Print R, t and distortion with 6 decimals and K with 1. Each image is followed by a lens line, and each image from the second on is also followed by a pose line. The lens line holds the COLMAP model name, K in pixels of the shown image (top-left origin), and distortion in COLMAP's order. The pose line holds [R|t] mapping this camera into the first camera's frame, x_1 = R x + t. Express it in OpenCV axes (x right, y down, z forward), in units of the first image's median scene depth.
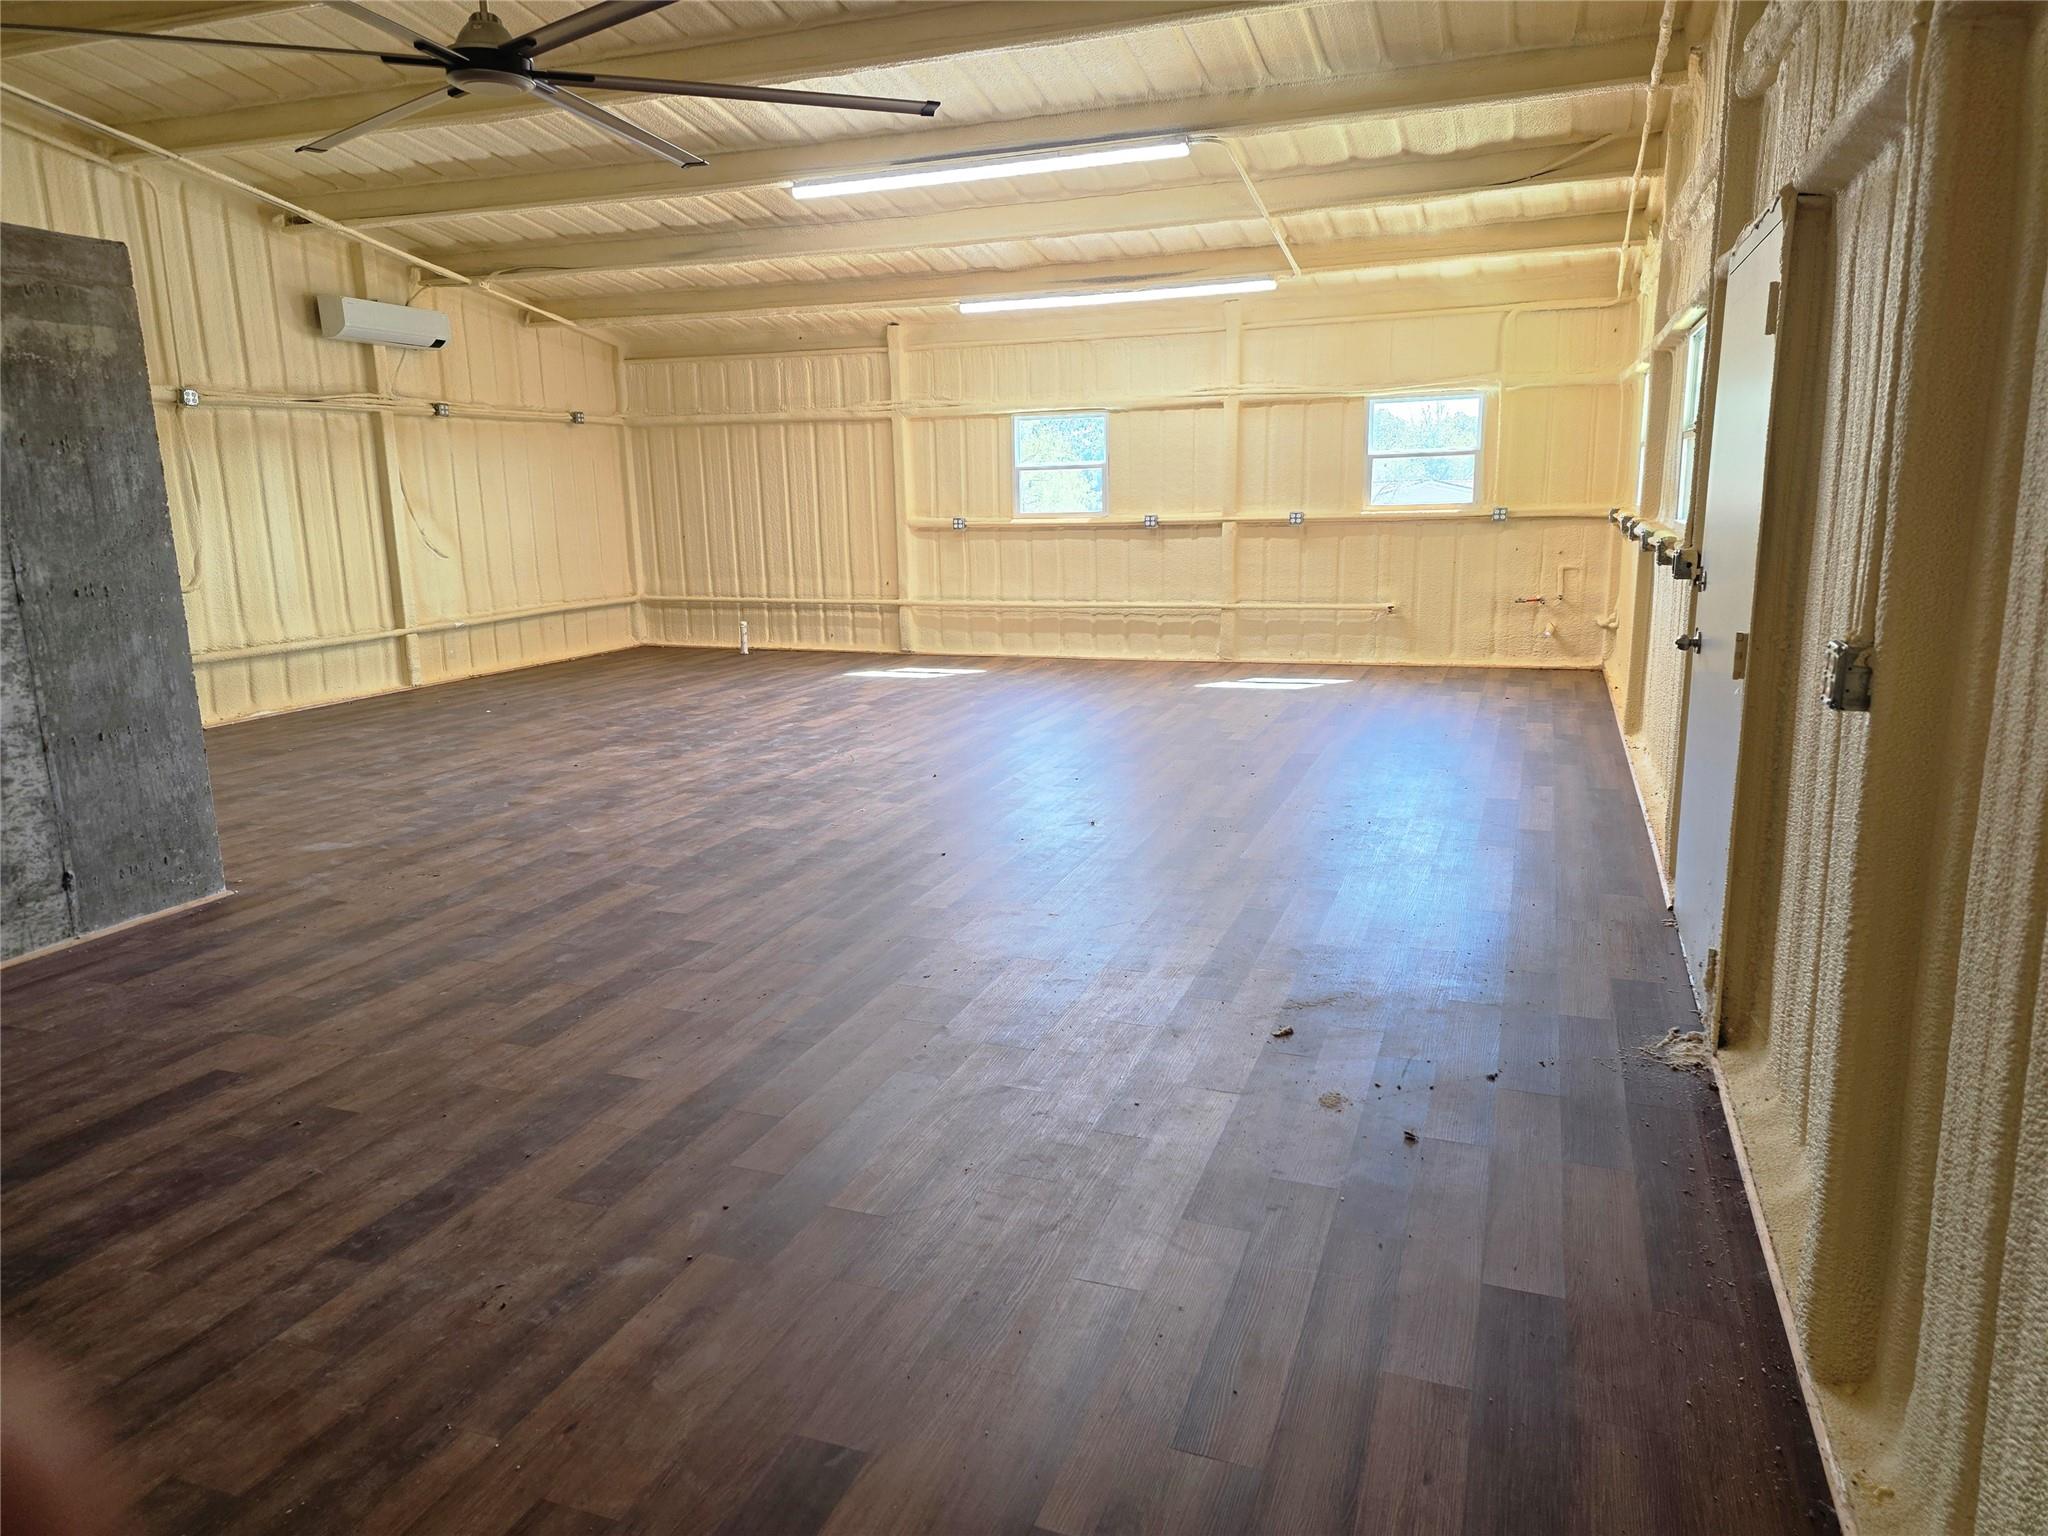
lens RADIAL K [[1348.2, 0, 1039.3], [0, 1348.2, 752.6], [0, 0, 1]] dist [0.096687, -0.077485]
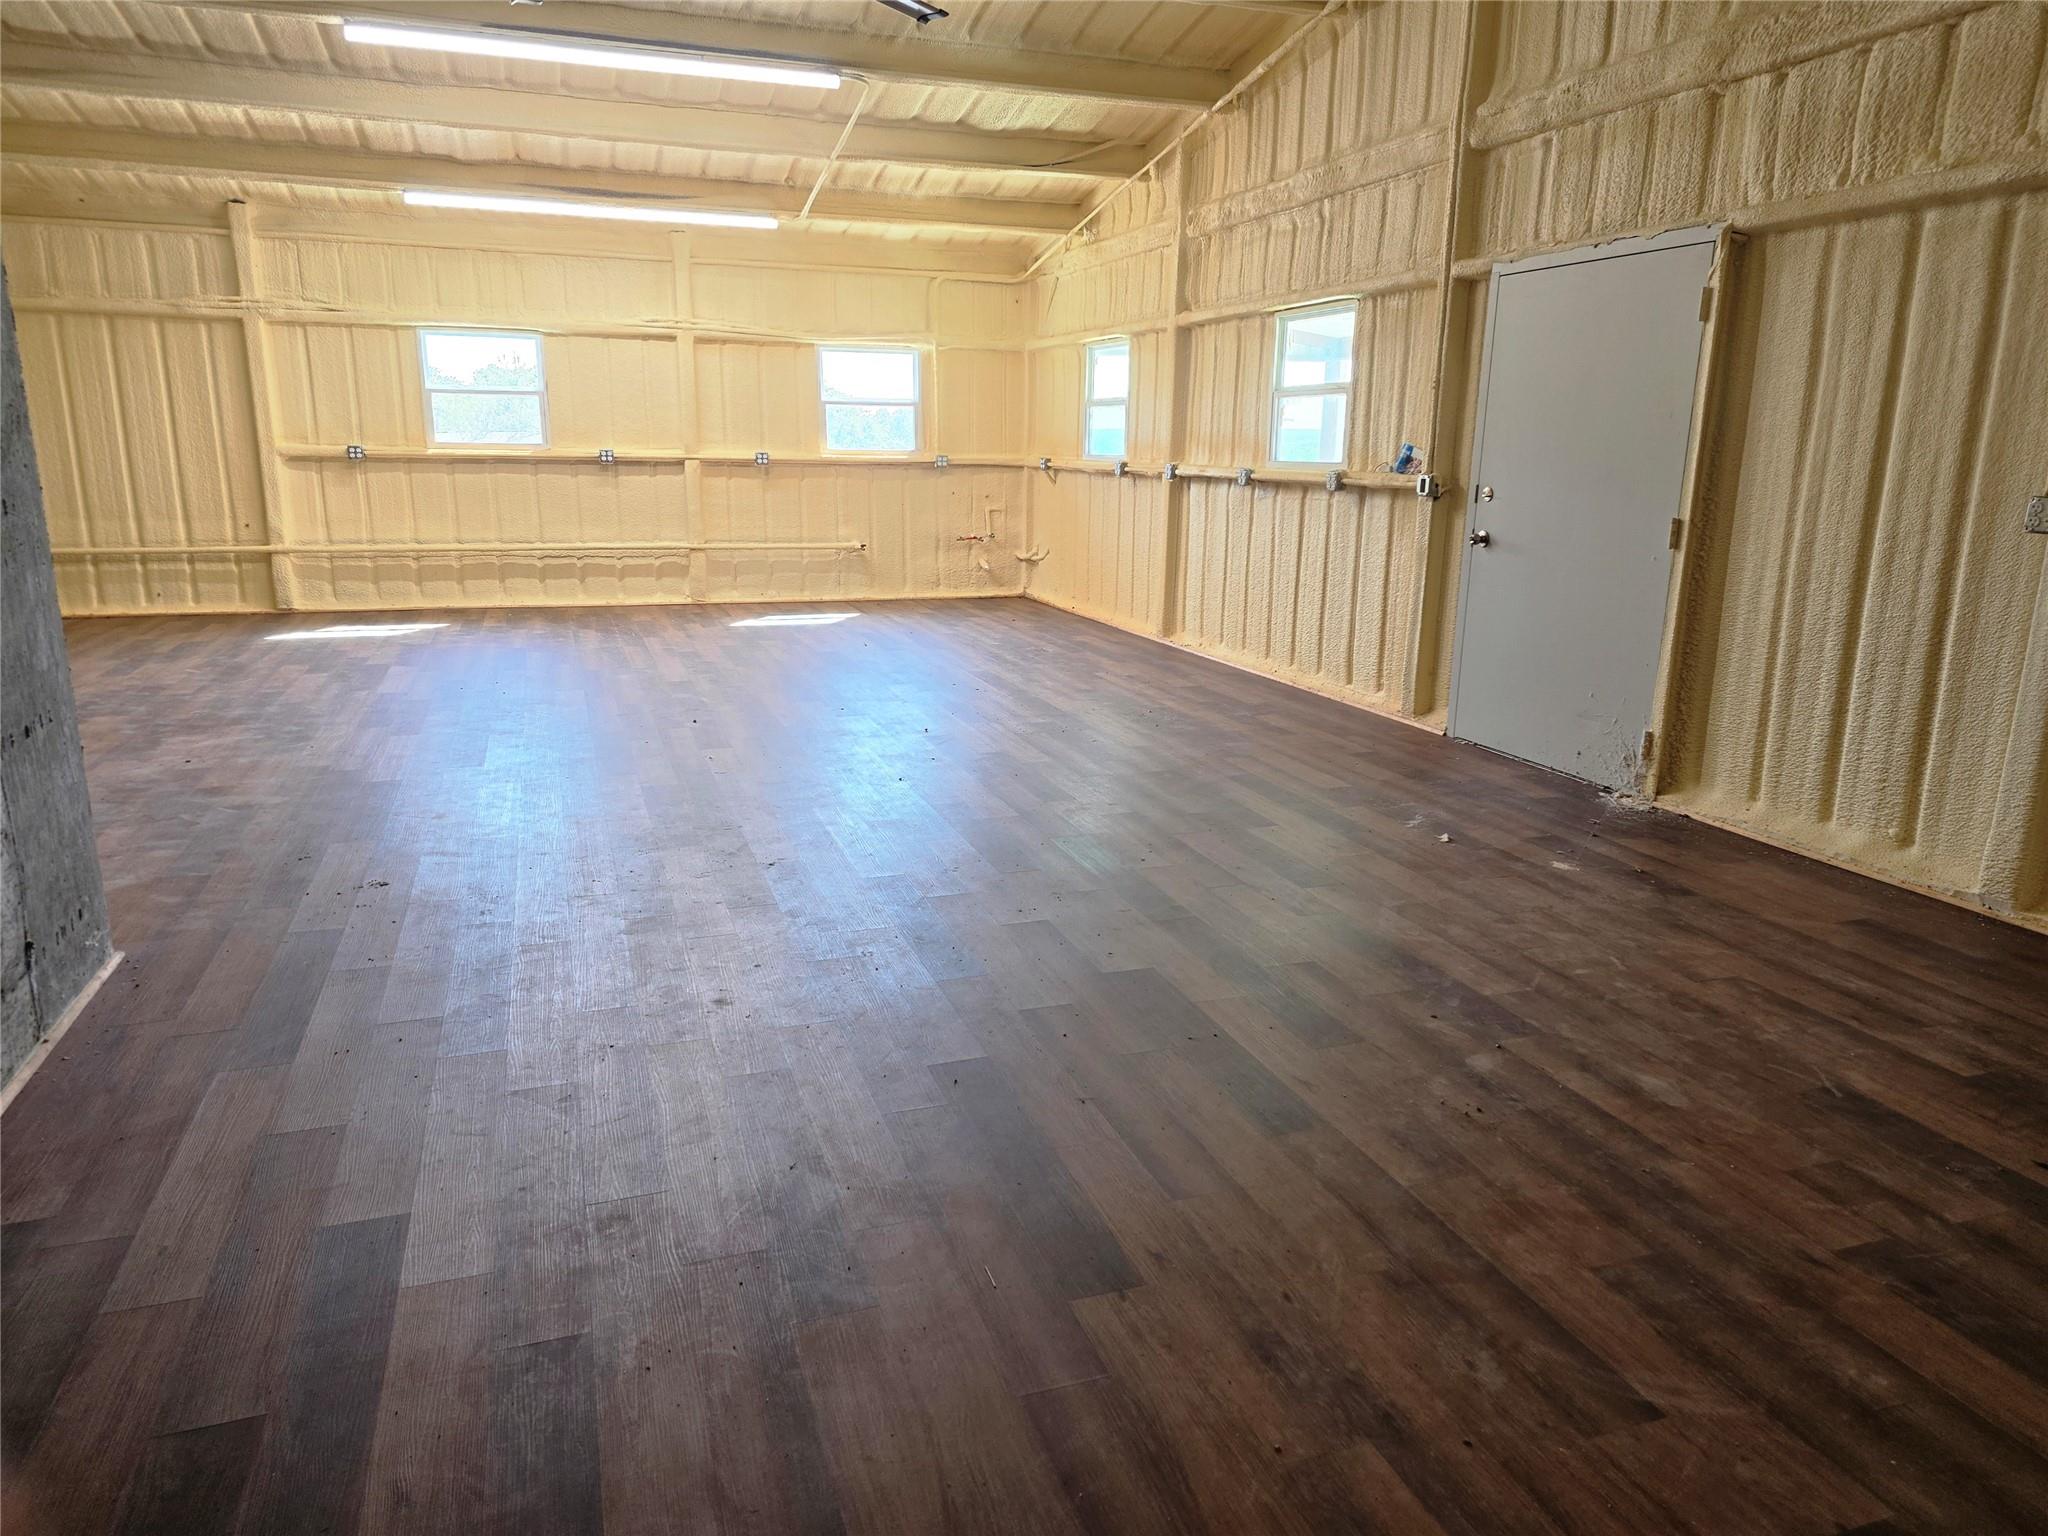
lens RADIAL K [[1358.1, 0, 1006.1], [0, 1358.1, 755.2], [0, 0, 1]] dist [0.082682, -0.083864]
pose [[0.781755, -0.108167, 0.614133, -0.387199], [0.090412, 0.994095, 0.060000, 0.003897], [-0.616996, 0.008620, 0.786919, 0.101740]]
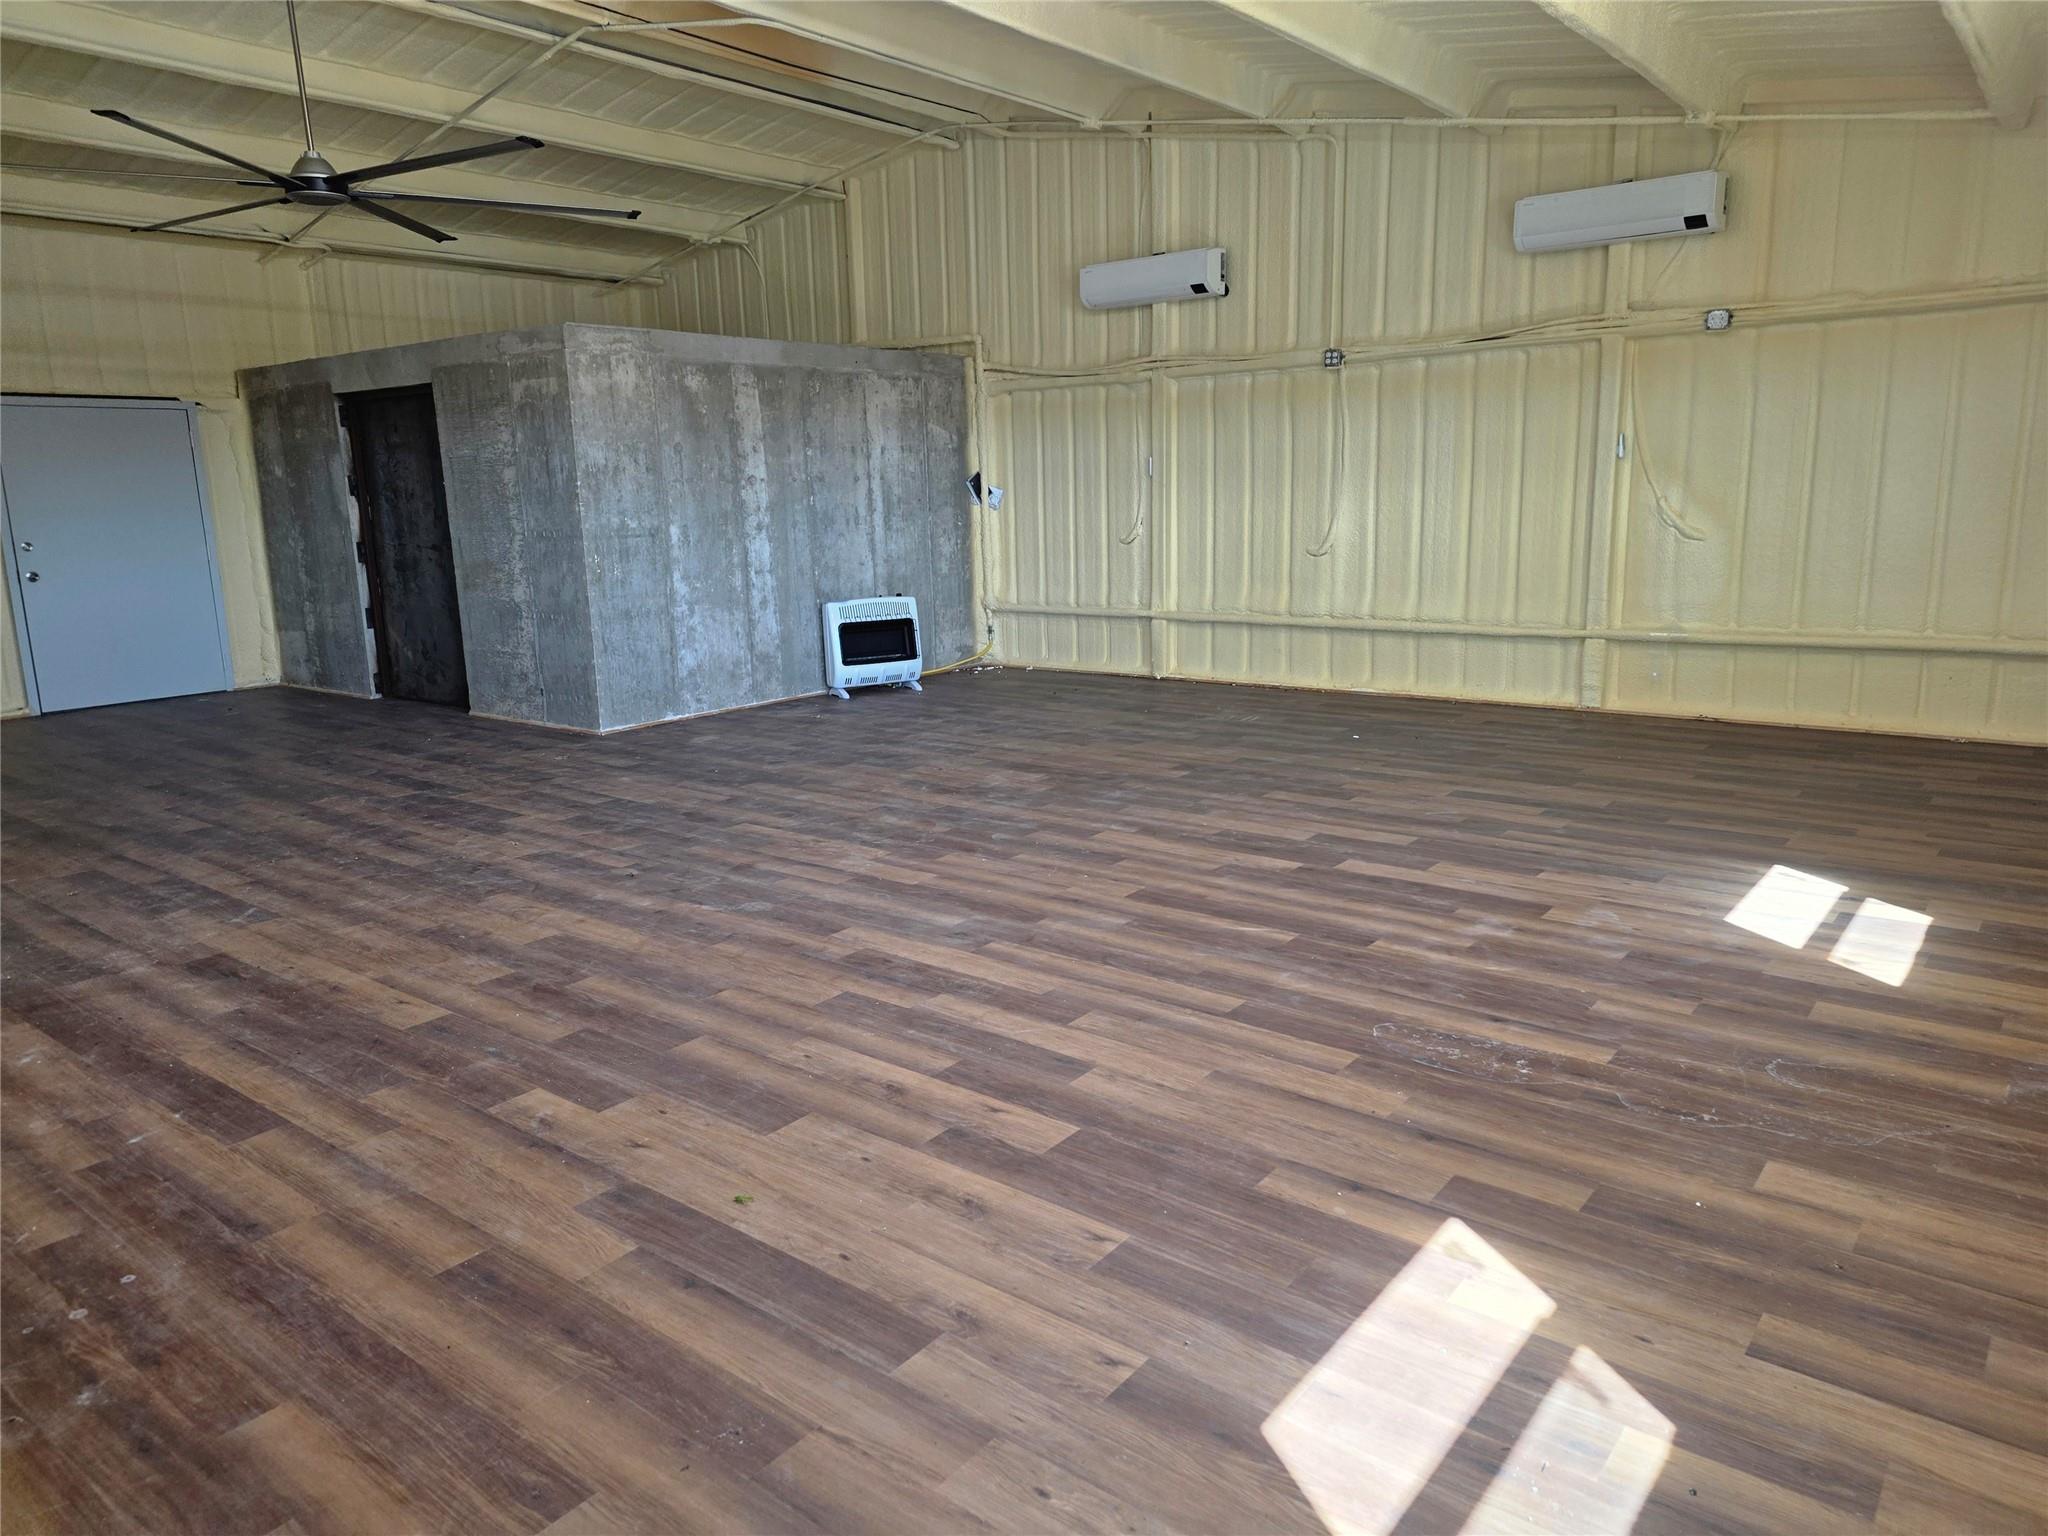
lens RADIAL K [[1358.1, 0, 1006.1], [0, 1358.1, 755.2], [0, 0, 1]] dist [0.082682, -0.083864]
pose [[-0.321344, 0.220202, -0.921005, 0.407902], [-0.151085, 0.948208, 0.279420, -0.220810], [0.934832, 0.228940, -0.271431, 1.085315]]
